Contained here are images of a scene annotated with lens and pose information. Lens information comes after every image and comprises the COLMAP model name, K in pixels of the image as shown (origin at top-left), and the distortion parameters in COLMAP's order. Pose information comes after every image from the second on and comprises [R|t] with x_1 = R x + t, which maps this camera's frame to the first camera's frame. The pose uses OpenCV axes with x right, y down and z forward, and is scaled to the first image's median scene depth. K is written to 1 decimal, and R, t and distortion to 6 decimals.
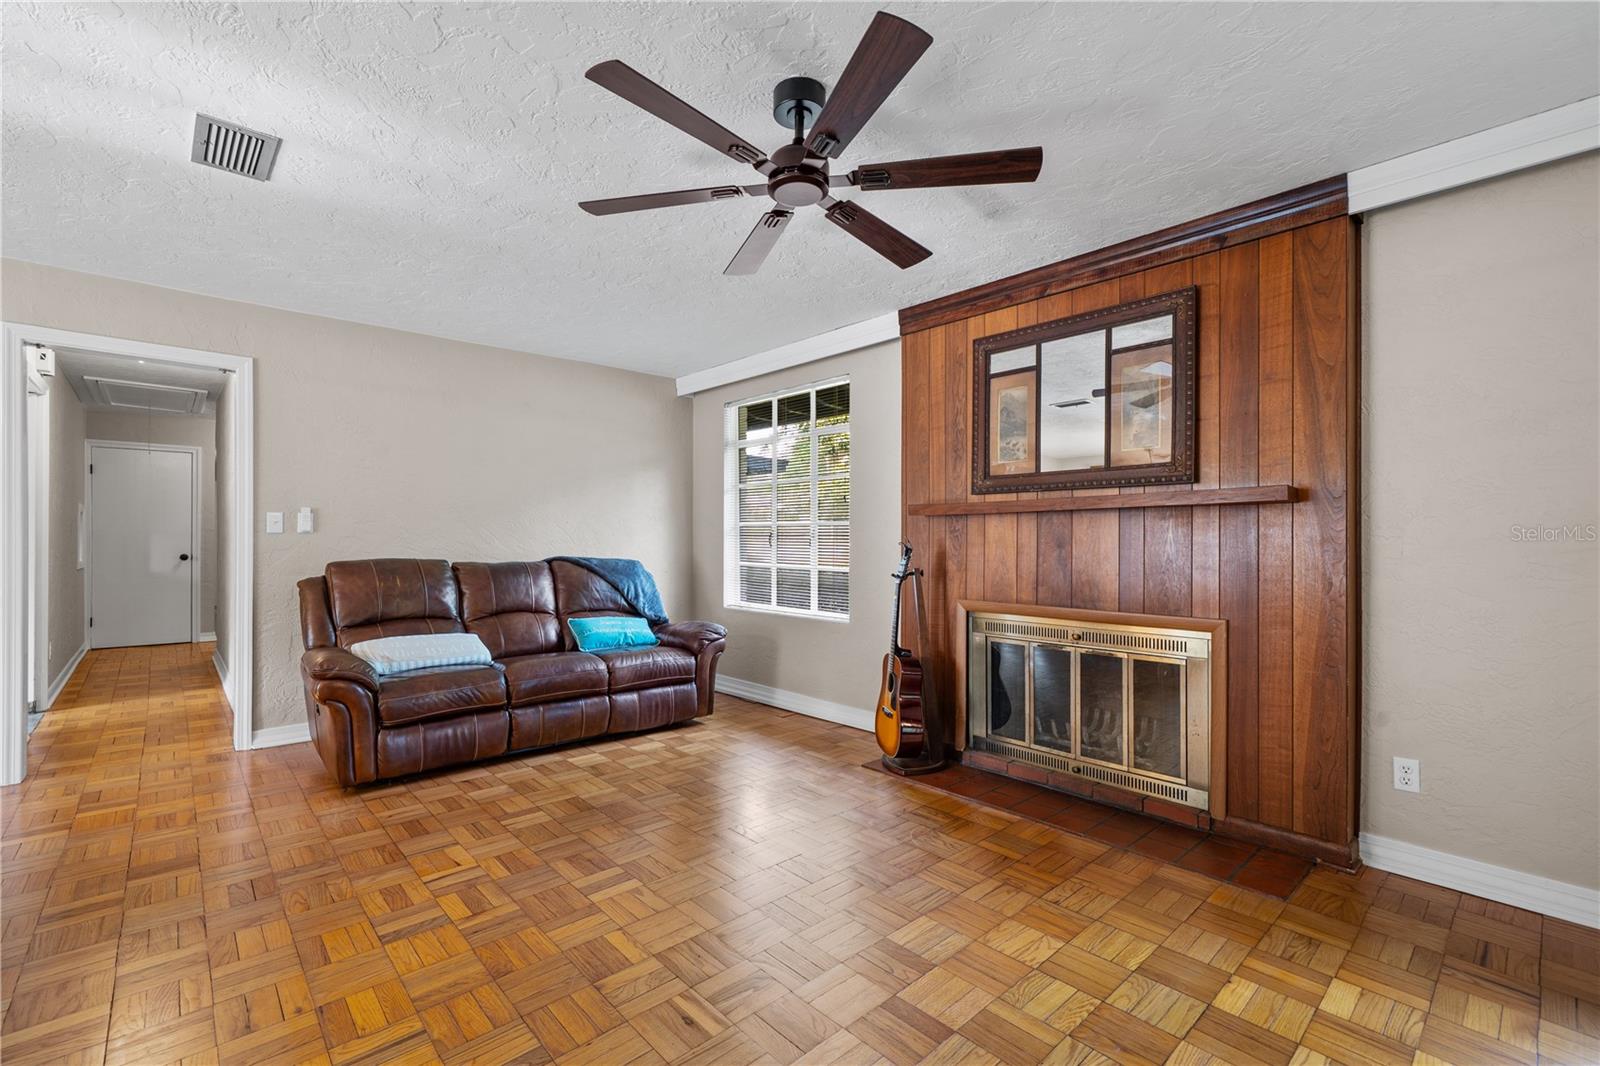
lens RADIAL K [[697.6, 0, 796.9], [0, 697.6, 540.0], [0, 0, 1]] dist [-0.001306, 0.000662]
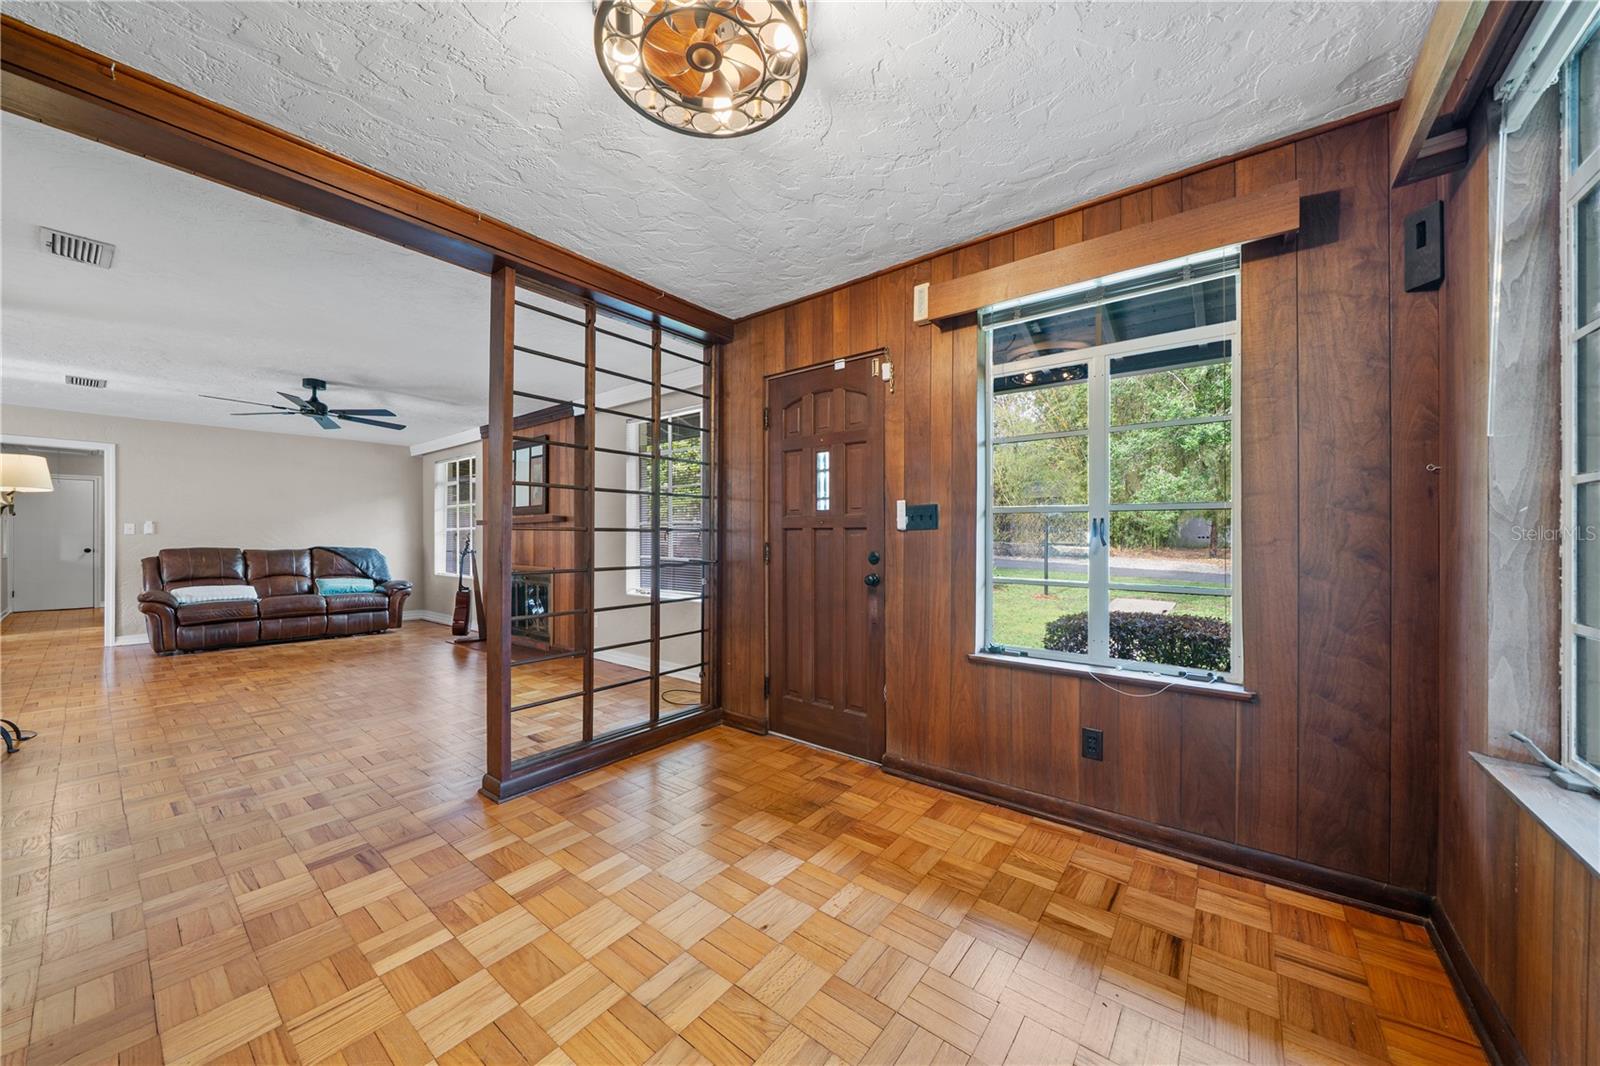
lens RADIAL K [[558.2, 0, 796.2], [0, 558.2, 541.2], [0, 0, 1]] dist [-0.006413, 0.000321]
pose [[0.986018, -0.004655, 0.166574, 0.892208], [0.003727, 0.999976, 0.005883, 0.007259], [-0.166597, -0.005180, 0.986011, -0.892460]]
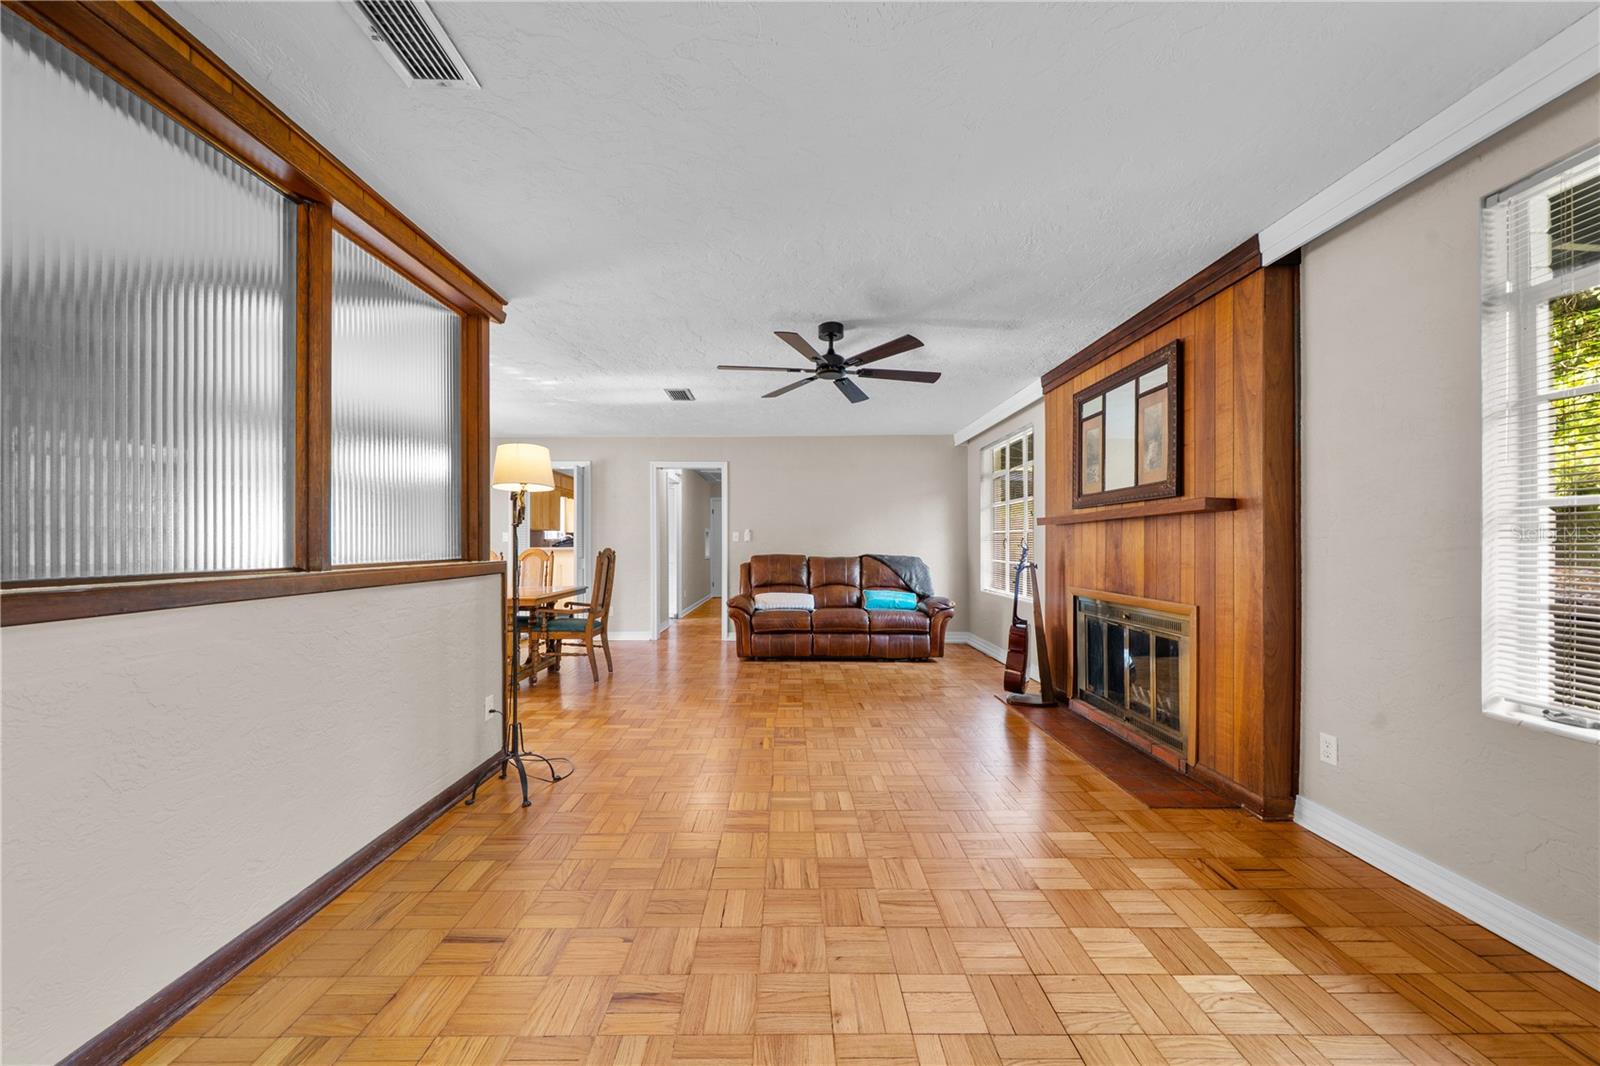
lens RADIAL K [[558.2, 0, 788.9], [0, 558.2, 545.6], [0, 0, 1]] dist [-0.006413, 0.000321]
pose [[0.738673, -0.004096, -0.674051, 0.579138], [0.005740, 0.999984, 0.000215, 0.002090], [0.674039, -0.004028, 0.738684, -0.171111]]
